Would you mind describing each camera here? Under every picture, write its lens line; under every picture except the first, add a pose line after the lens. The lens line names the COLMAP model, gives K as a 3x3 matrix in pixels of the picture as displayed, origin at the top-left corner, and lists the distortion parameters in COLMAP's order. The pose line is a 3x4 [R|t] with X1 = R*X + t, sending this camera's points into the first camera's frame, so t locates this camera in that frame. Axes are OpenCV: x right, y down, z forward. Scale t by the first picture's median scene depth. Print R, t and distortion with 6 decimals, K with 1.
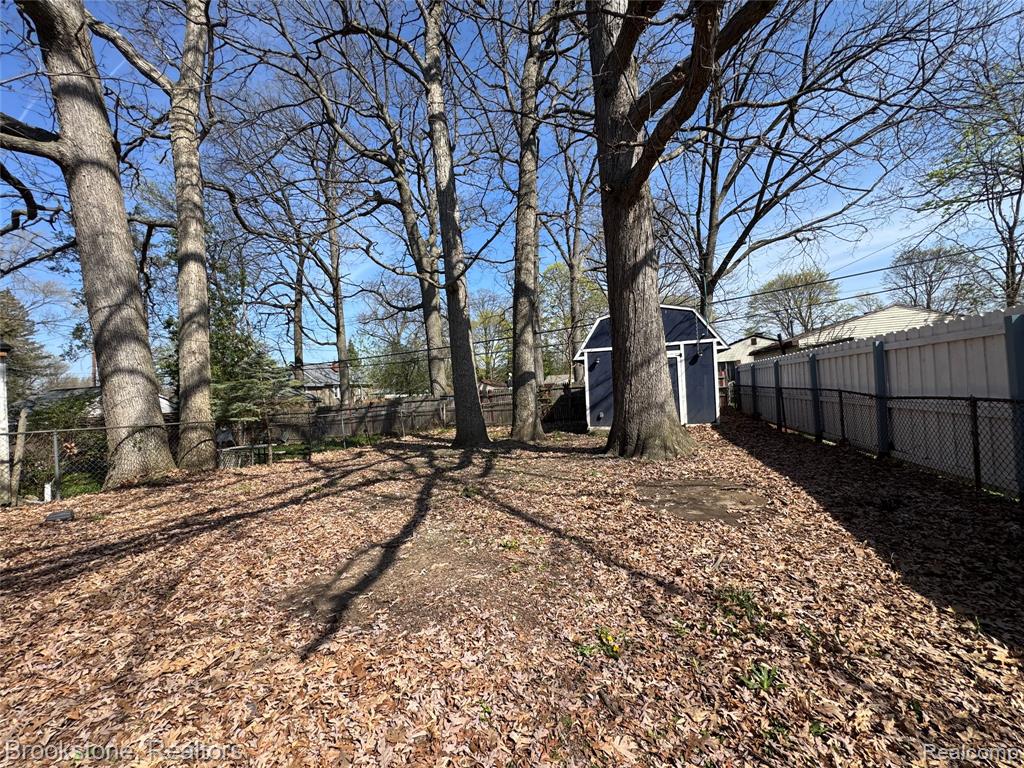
lens RADIAL K [[412.8, 0, 511.2], [0, 412.8, 382.8], [0, 0, 1]] dist [0.000008, -0.000318]
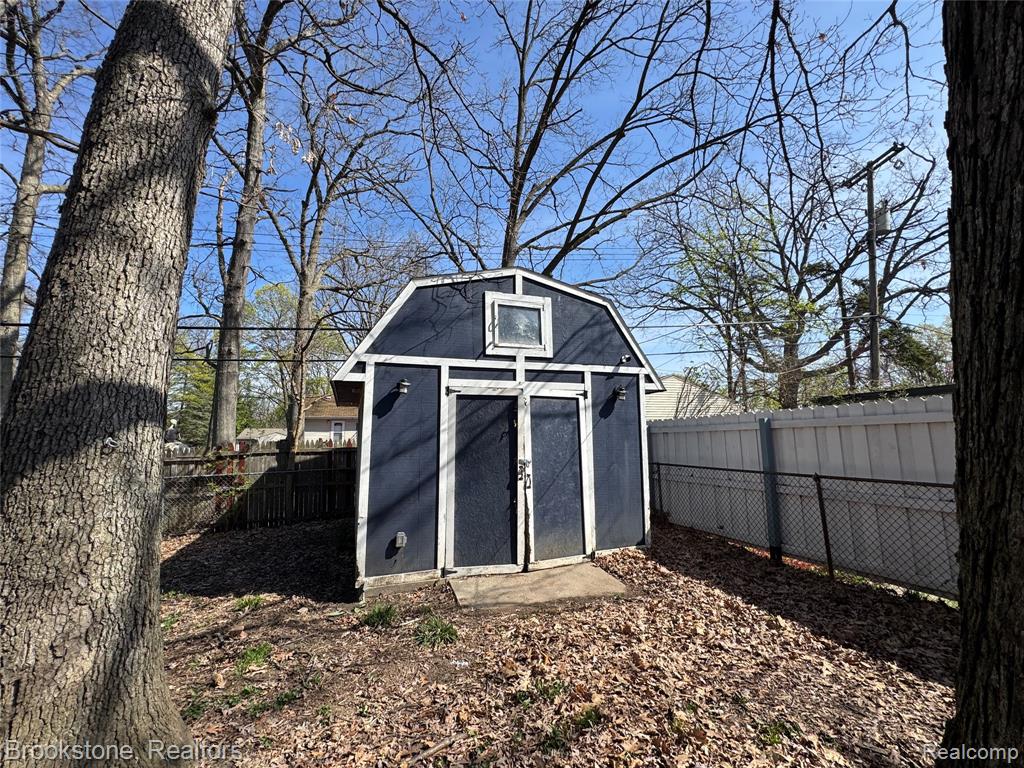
lens RADIAL K [[412.8, 0, 508.5], [0, 412.8, 384.3], [0, 0, 1]] dist [0.000008, -0.000318]
pose [[0.791867, 0.123173, 0.598143, 0.064584], [-0.039015, 0.987651, -0.151733, -0.004666], [-0.609446, 0.096816, 0.786894, 0.681358]]
